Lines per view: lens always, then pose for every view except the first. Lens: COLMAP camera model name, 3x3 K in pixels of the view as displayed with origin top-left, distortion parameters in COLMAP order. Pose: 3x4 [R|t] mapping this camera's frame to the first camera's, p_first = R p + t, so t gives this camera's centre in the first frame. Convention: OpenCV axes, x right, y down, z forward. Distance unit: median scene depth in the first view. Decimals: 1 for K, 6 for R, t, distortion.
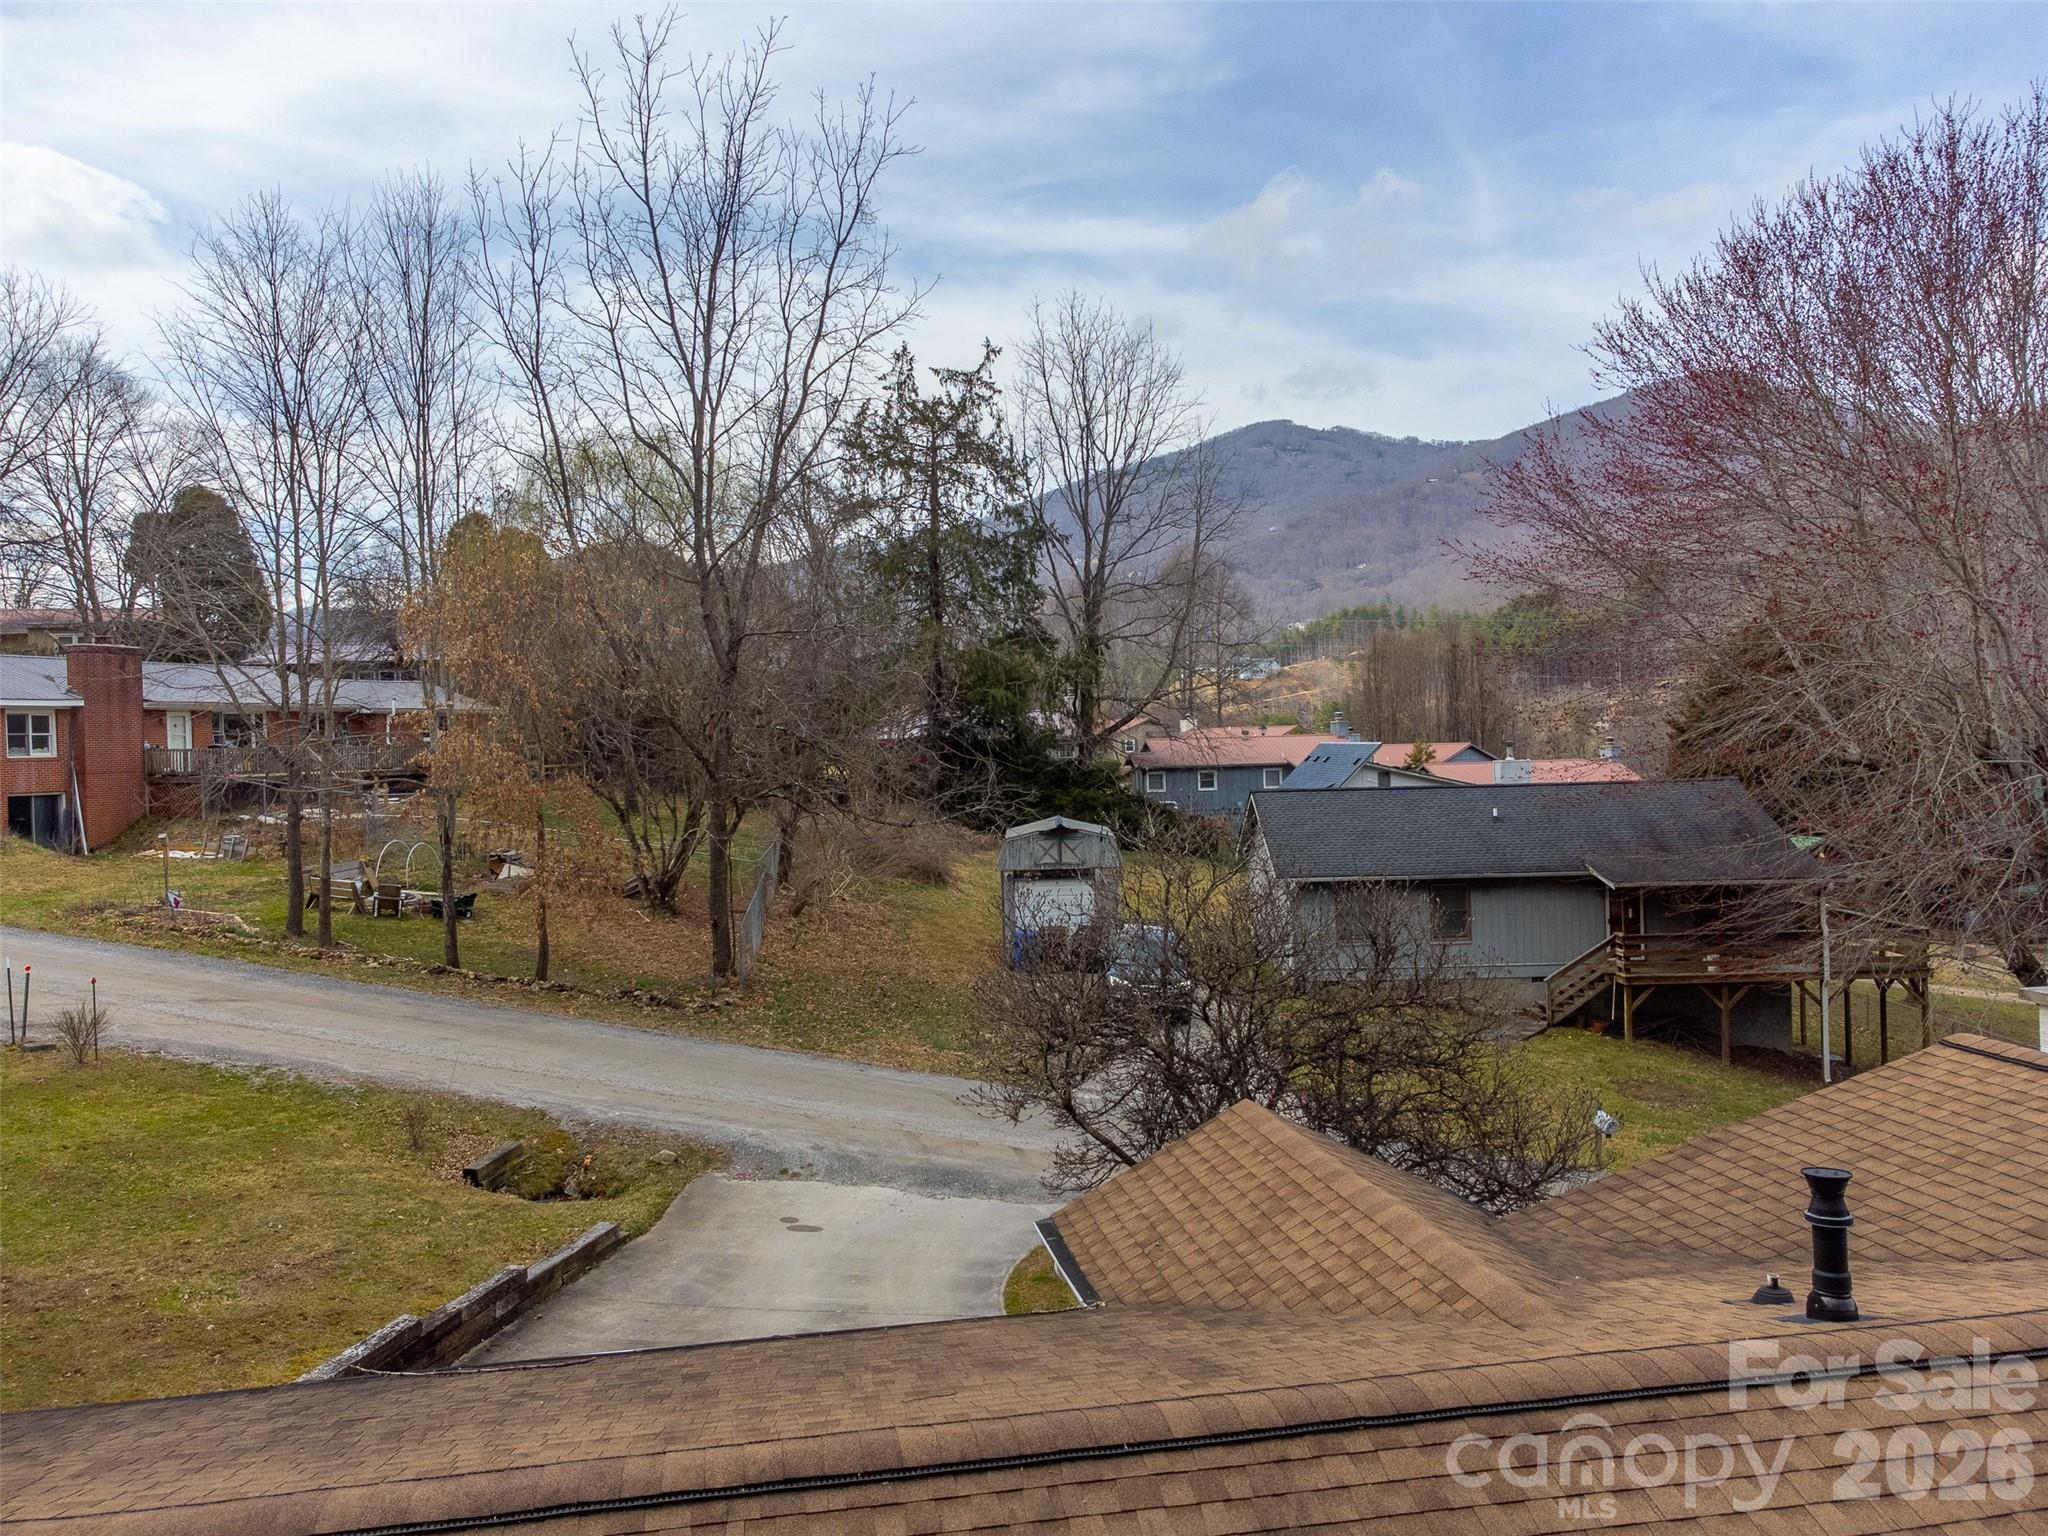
lens RADIAL K [[1483.4, 0, 1024.0], [0, 1483.4, 768.0], [0, 0, 1]] dist [0.010063, 0.004921]
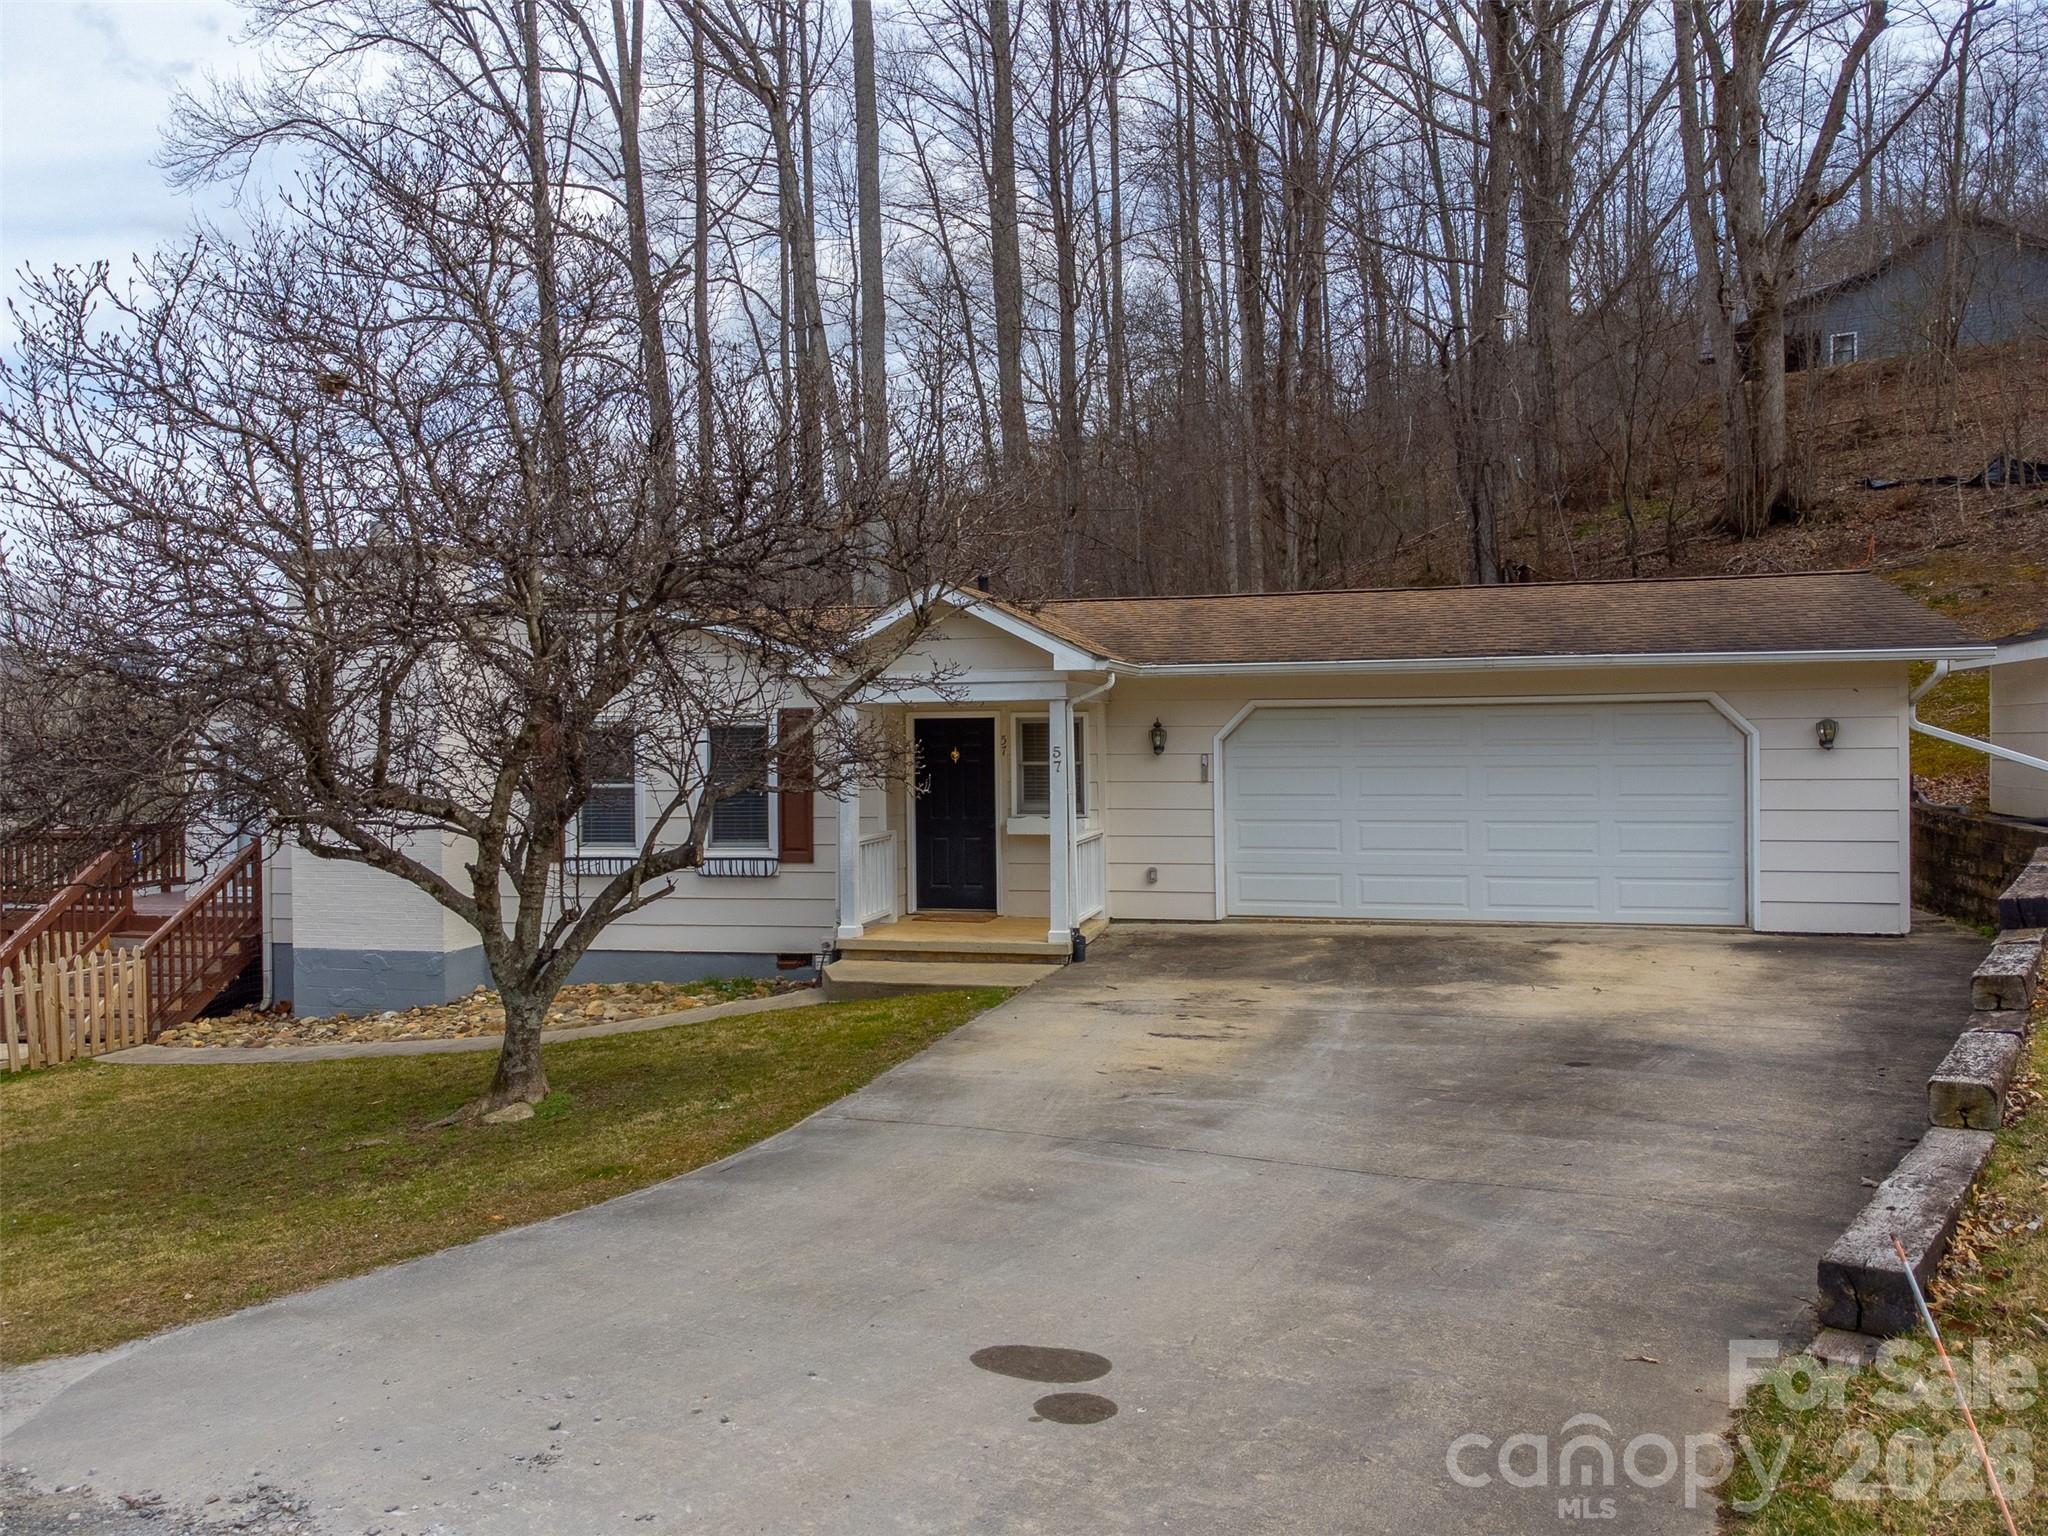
lens RADIAL K [[1483.4, 0, 1024.0], [0, 1483.4, 768.0], [0, 0, 1]] dist [0.010063, 0.004921]
pose [[-0.907329, 0.030708, 0.419298, -0.270732], [0.041863, 0.998971, 0.017426, 0.228576], [-0.418332, 0.033365, -0.907681, 1.321661]]
